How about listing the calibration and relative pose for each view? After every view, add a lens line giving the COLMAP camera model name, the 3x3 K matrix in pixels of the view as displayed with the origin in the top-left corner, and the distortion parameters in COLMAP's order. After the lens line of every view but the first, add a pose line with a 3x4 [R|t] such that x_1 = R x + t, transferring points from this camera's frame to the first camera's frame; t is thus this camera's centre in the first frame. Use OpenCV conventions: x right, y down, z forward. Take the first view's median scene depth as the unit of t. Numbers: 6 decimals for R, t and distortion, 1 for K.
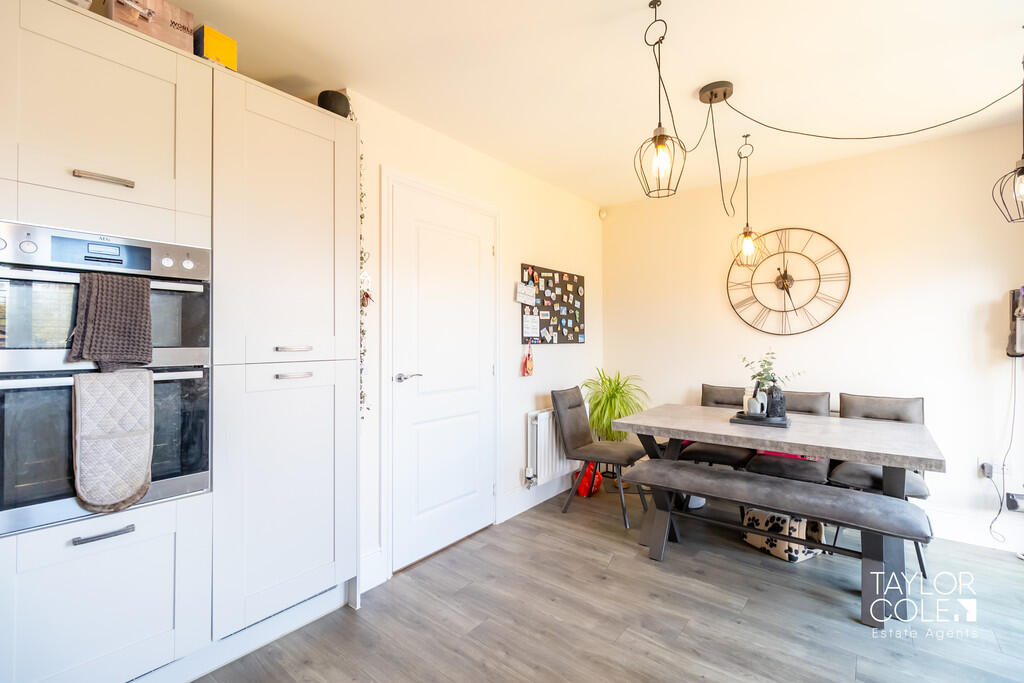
lens RADIAL K [[450.5, 0, 508.6], [0, 450.5, 337.7], [0, 0, 1]] dist [-0.013426, 0.000692]
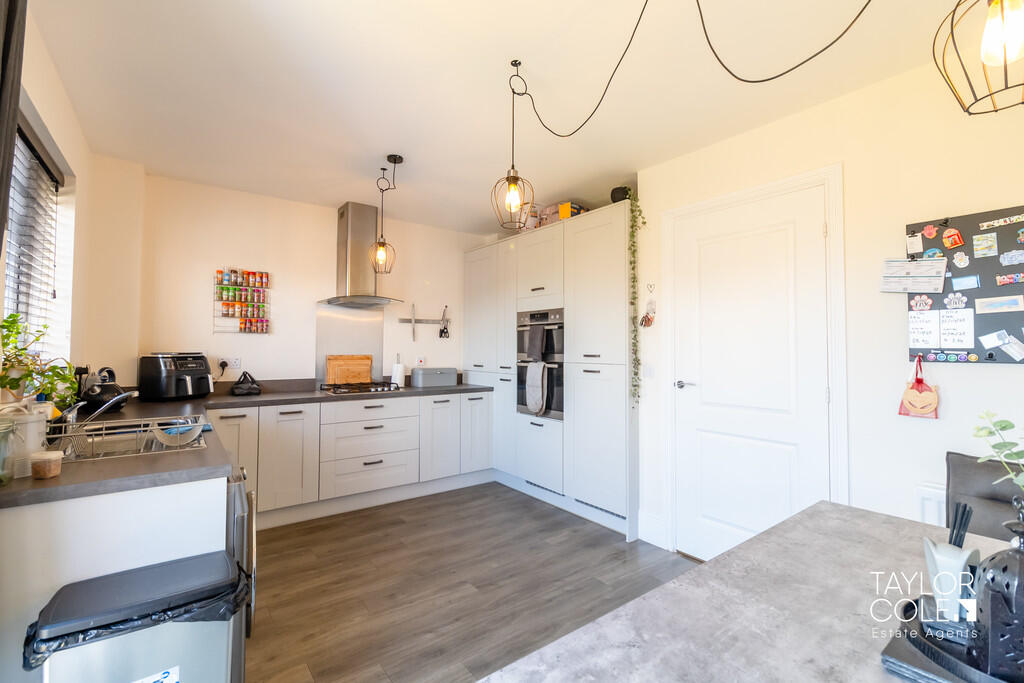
lens RADIAL K [[450.5, 0, 511.0], [0, 450.5, 341.4], [0, 0, 1]] dist [-0.013426, 0.000692]
pose [[-0.248191, -0.018408, -0.968536, 0.716562], [-0.004207, 0.999830, -0.017925, 0.000739], [0.968702, -0.000374, -0.248226, 0.630882]]
